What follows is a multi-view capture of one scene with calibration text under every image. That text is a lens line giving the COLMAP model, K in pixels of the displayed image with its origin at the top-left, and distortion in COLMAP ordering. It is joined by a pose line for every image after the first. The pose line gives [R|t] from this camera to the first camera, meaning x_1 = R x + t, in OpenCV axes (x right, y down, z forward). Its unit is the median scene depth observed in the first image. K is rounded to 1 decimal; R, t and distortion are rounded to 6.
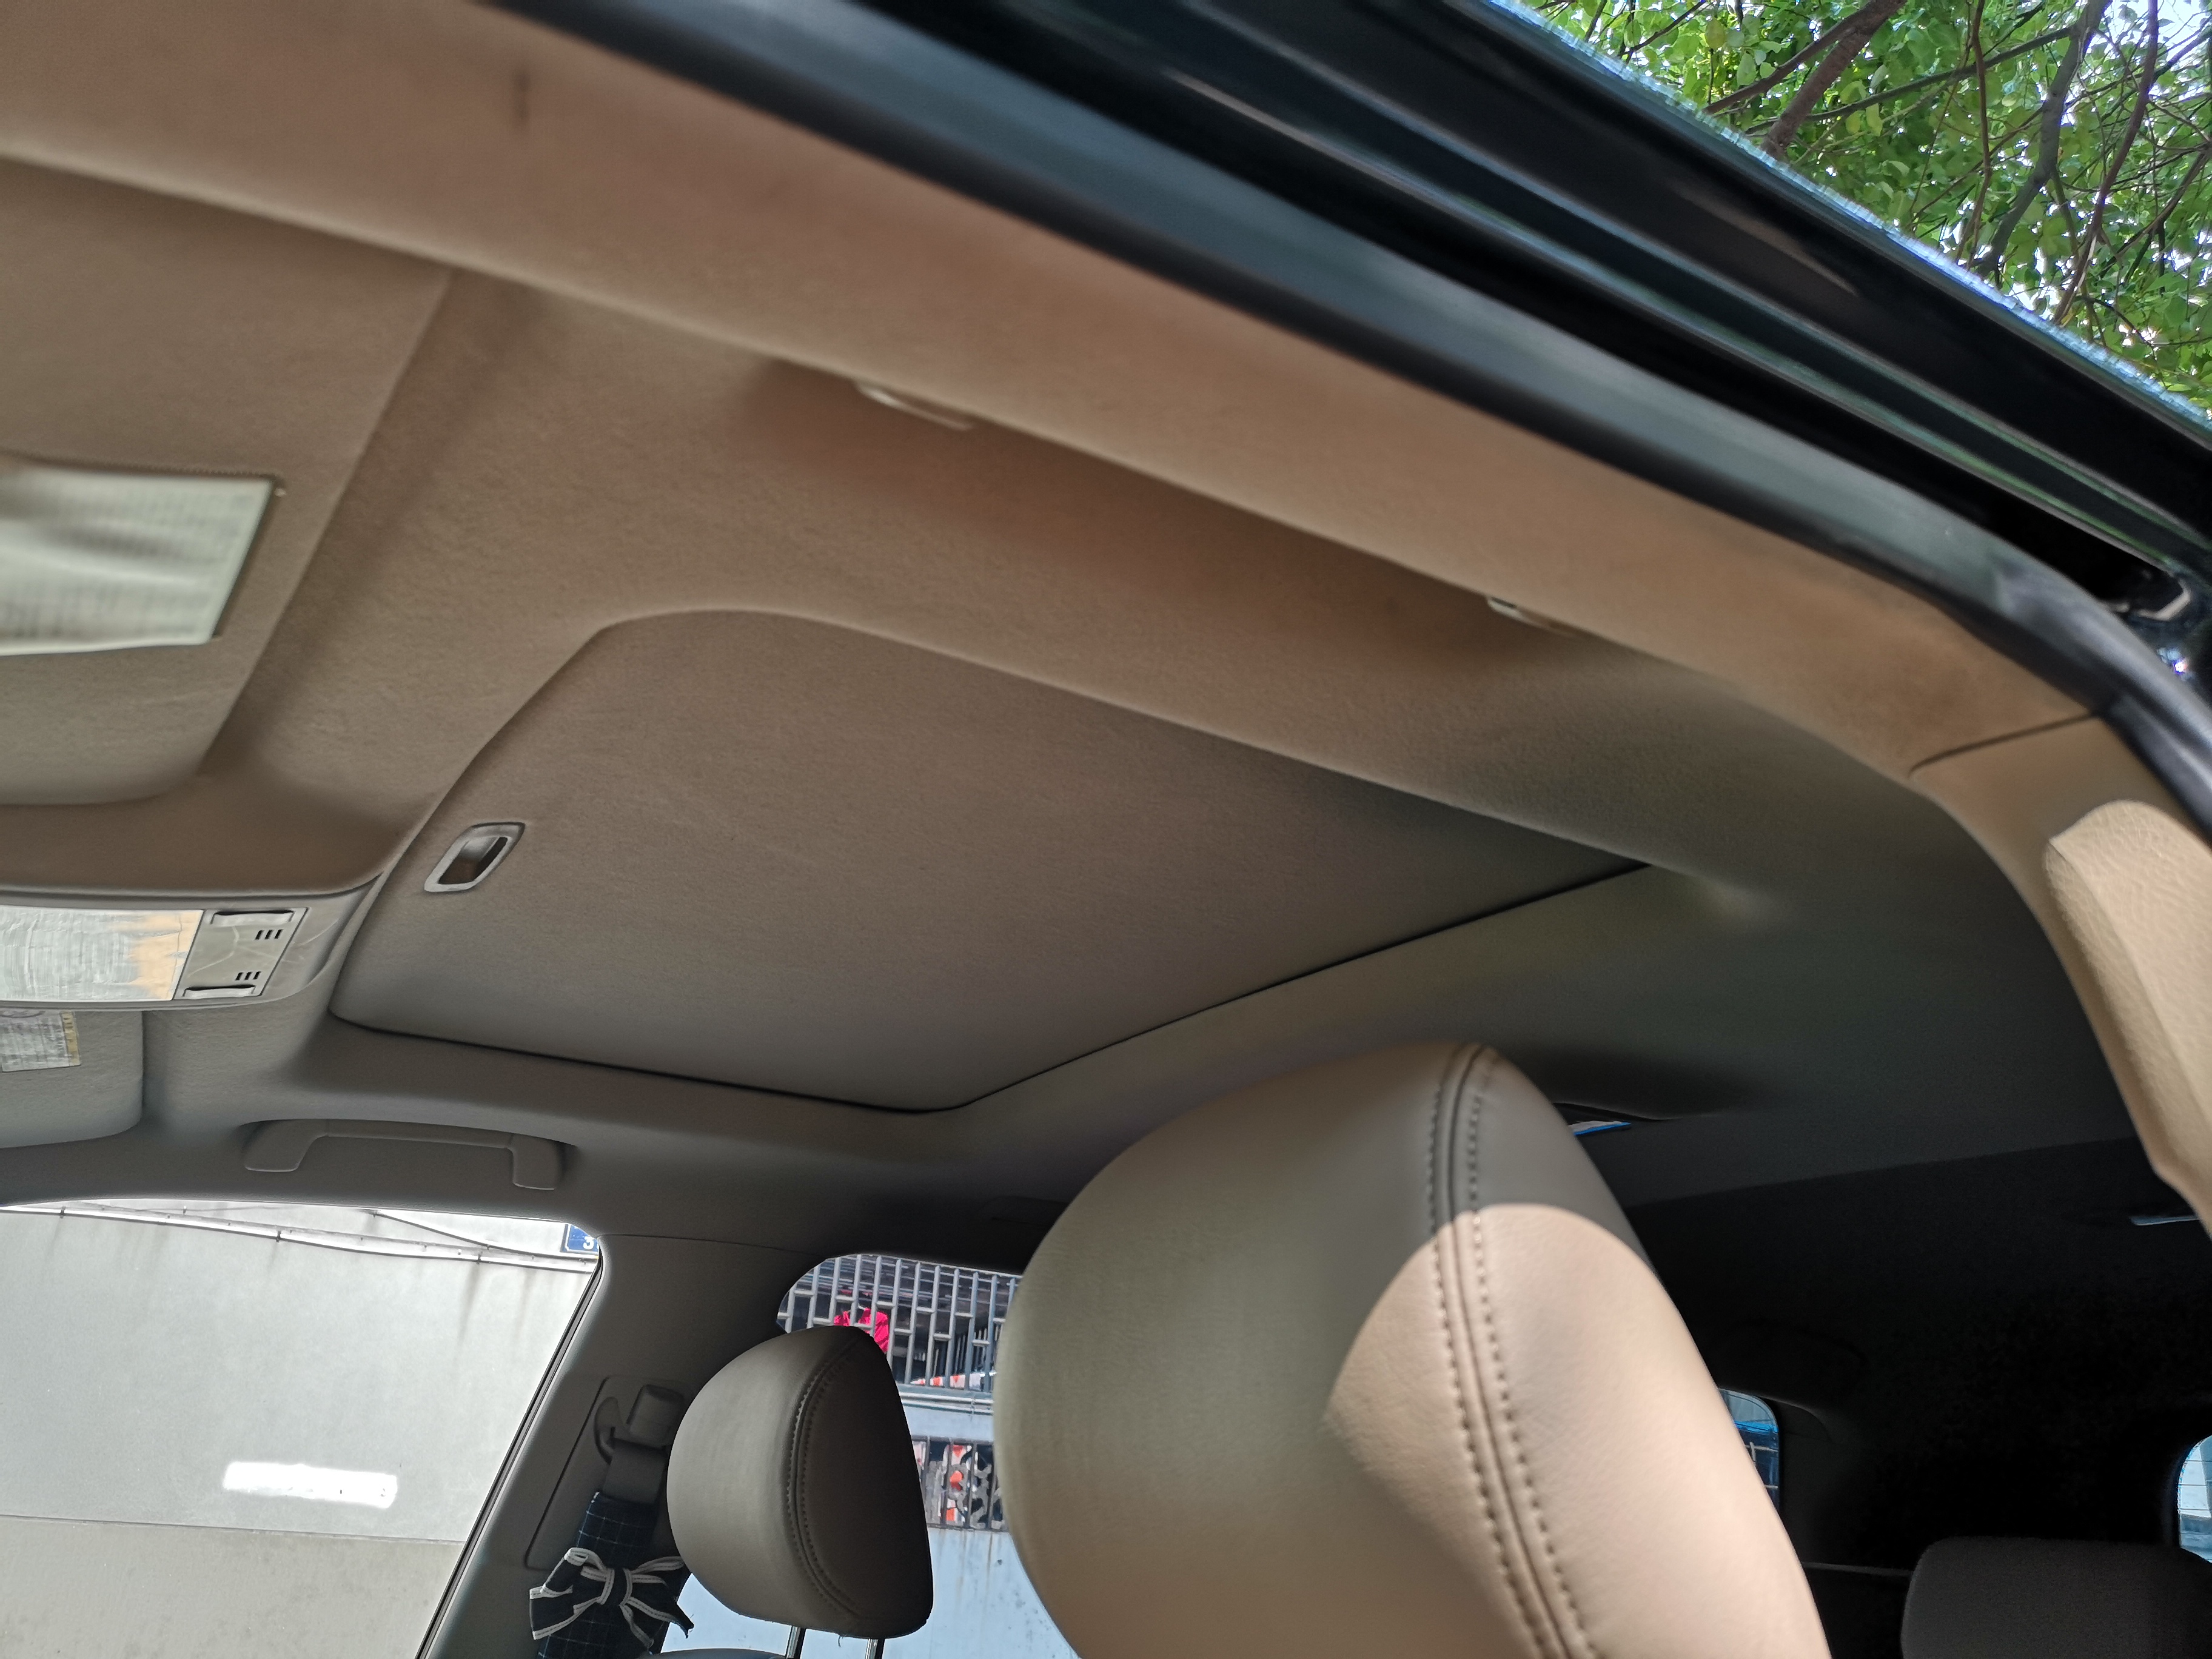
lens RADIAL K [[1700.9, 0, 1112.9], [0, 1700.9, 839.8], [0, 0, 1]] dist [0.056012, -0.061464]
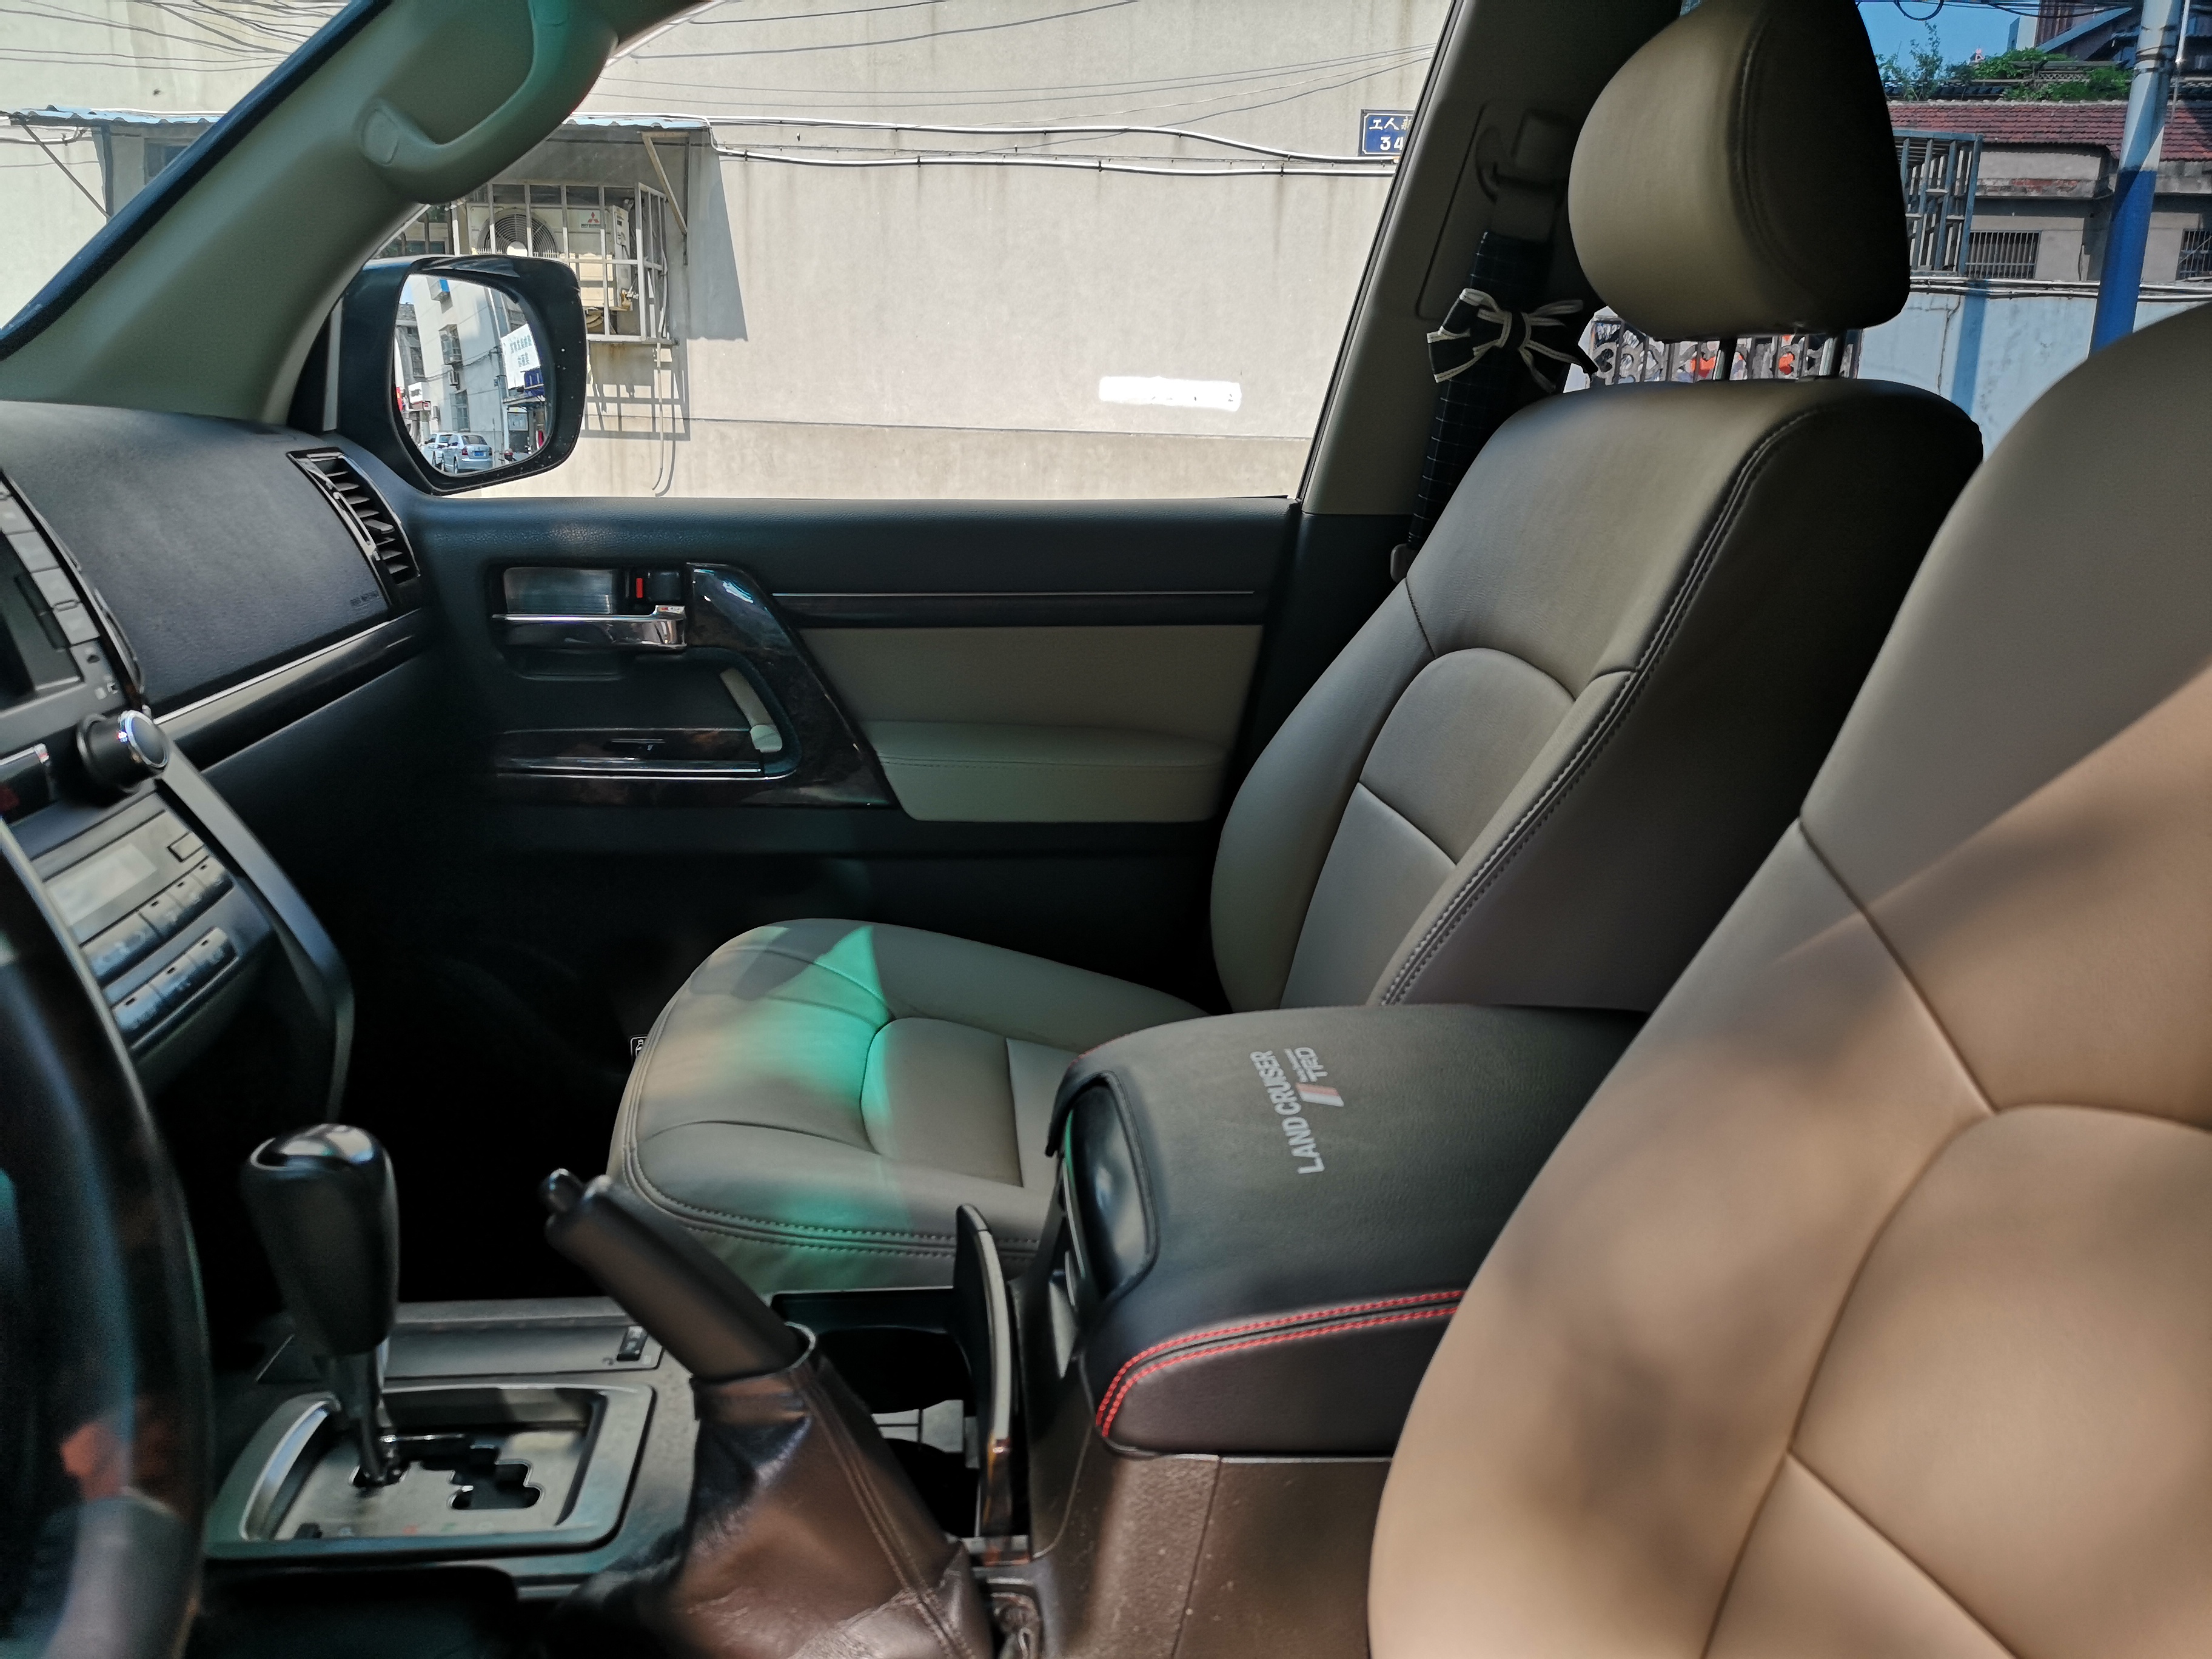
lens RADIAL K [[1691.0, 0, 1108.2], [0, 1691.0, 841.0], [0, 0, 1]] dist [0.061138, -0.053865]
pose [[0.902165, 0.064513, -0.426541, -0.010987], [0.192468, 0.824698, 0.531817, 0.018916], [0.386076, -0.561882, 0.731596, 0.010544]]
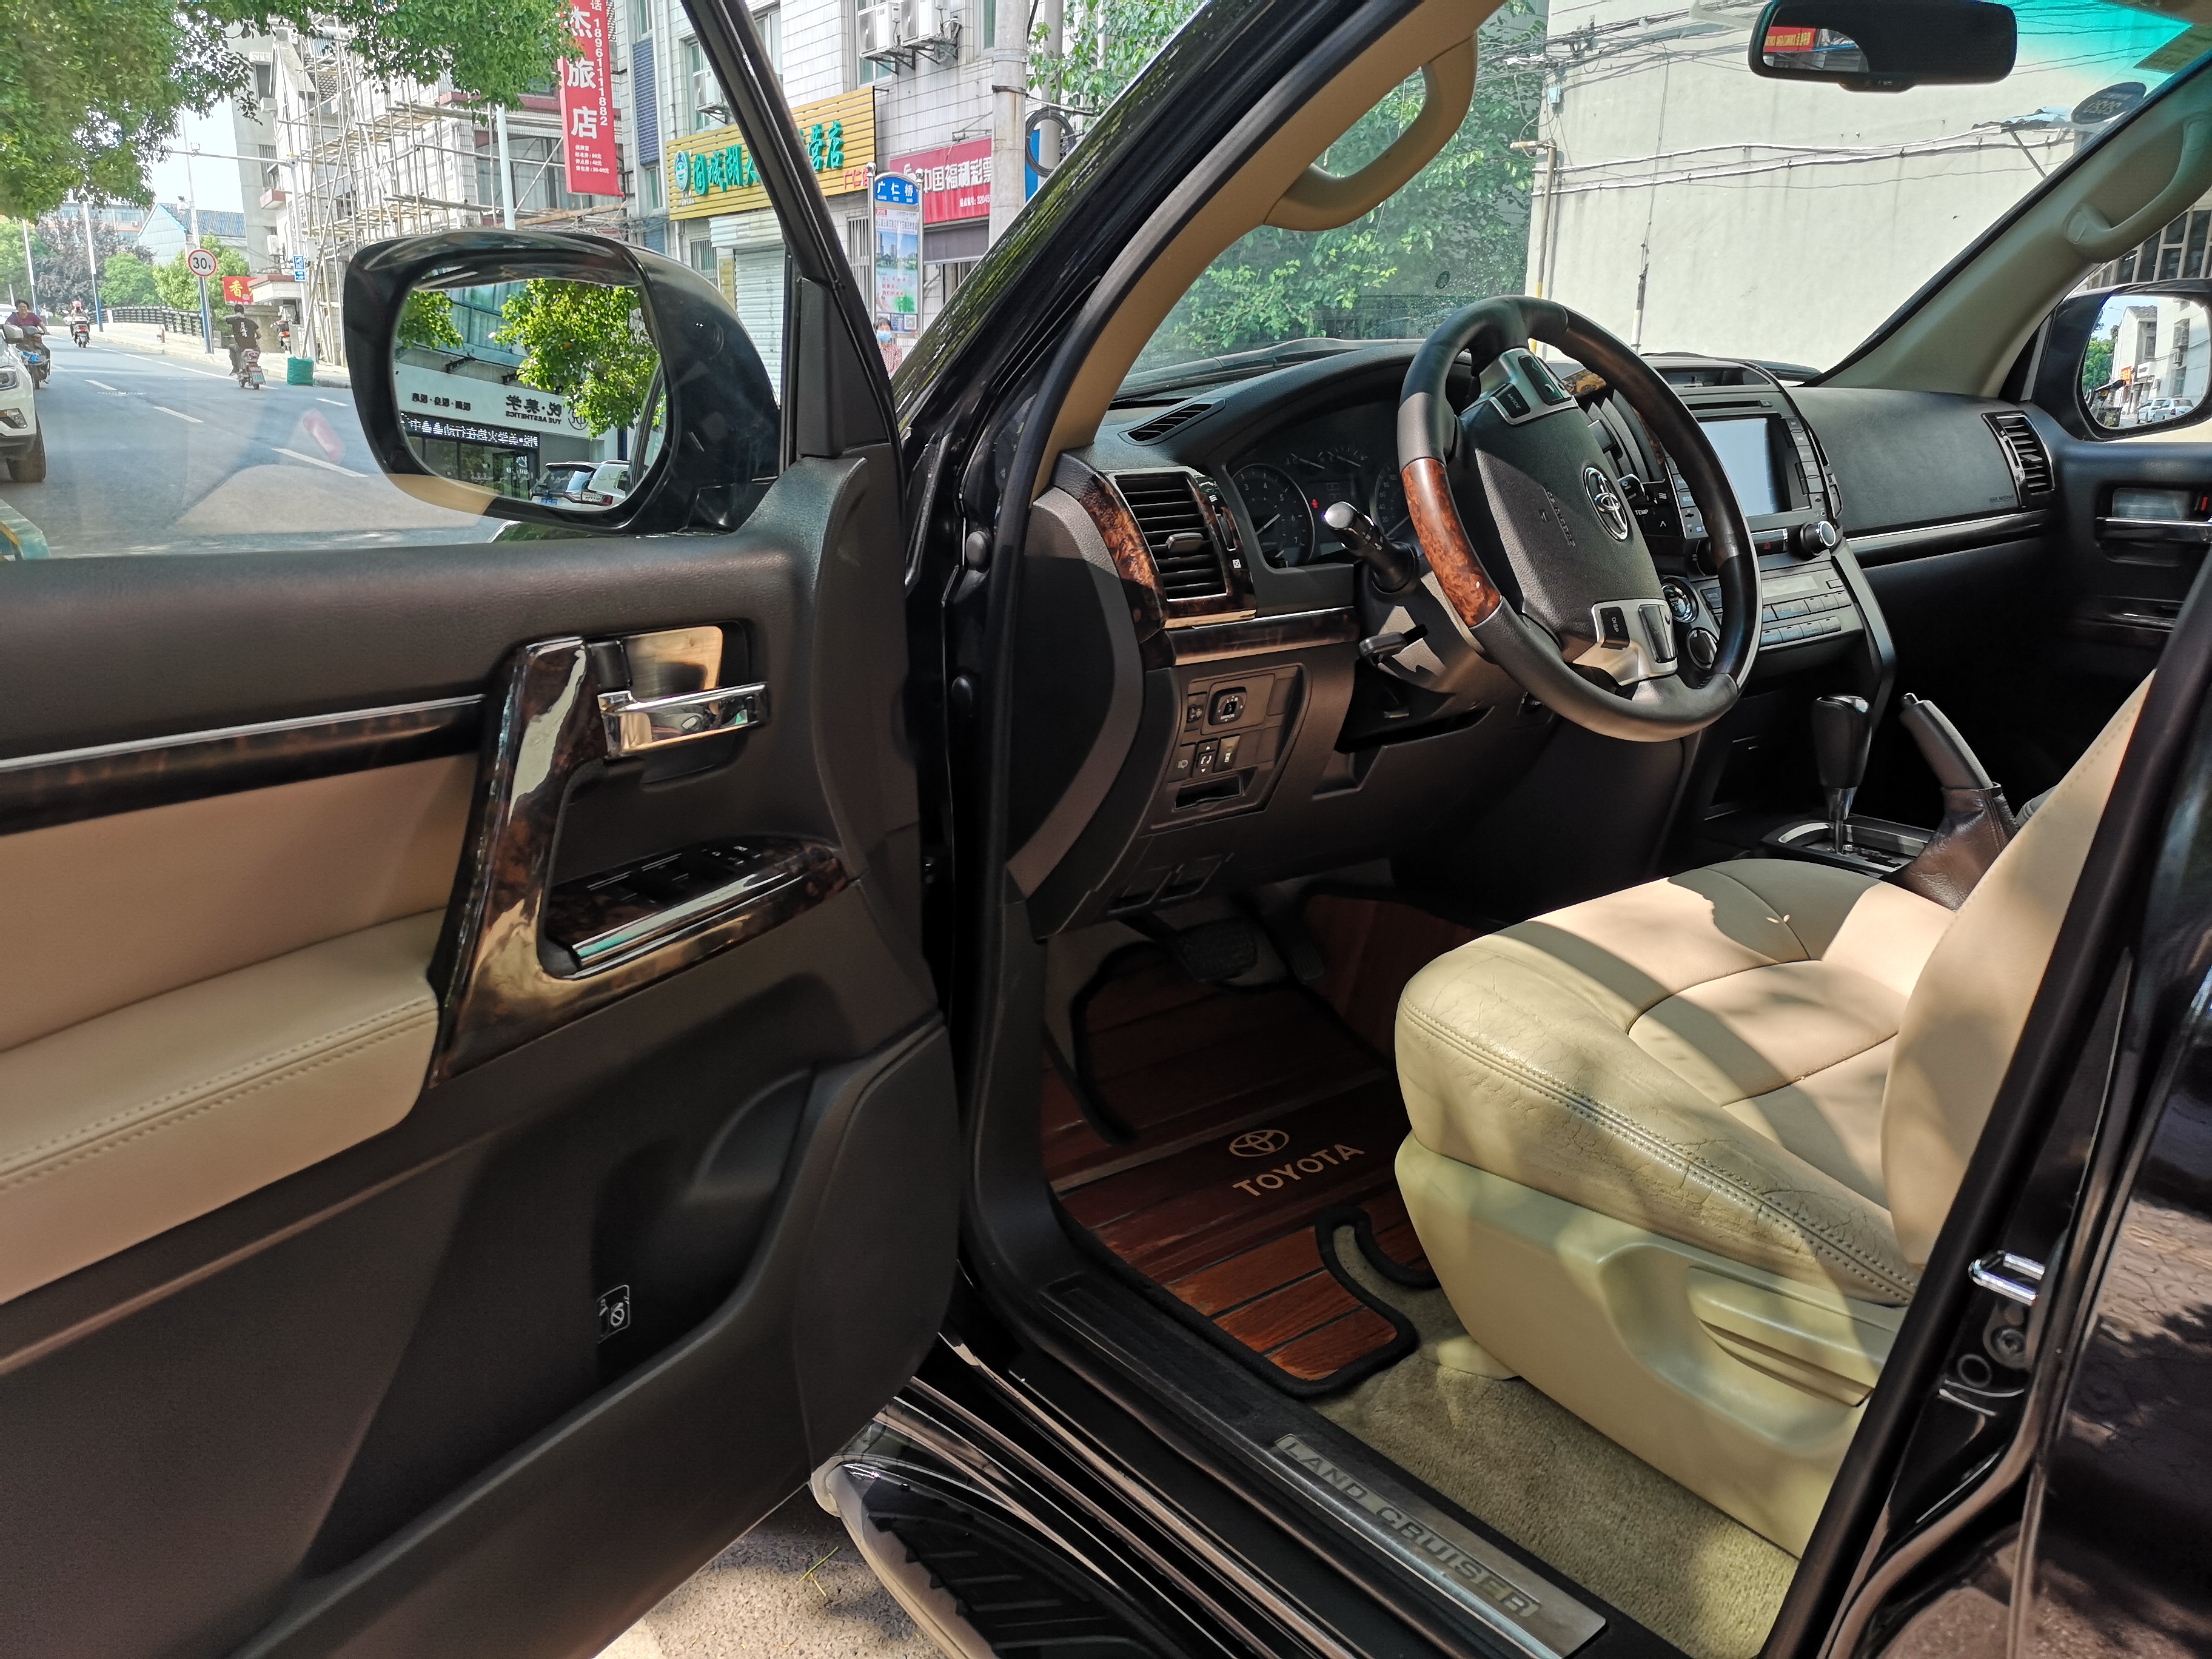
lens RADIAL K [[1691.0, 0, 1108.2], [0, 1691.0, 841.0], [0, 0, 1]] dist [0.061138, -0.053865]
pose [[0.121124, 0.208486, -0.970496, 0.096421], [0.384085, 0.891696, 0.239494, 0.003065], [0.915318, -0.401761, 0.027930, -0.038037]]
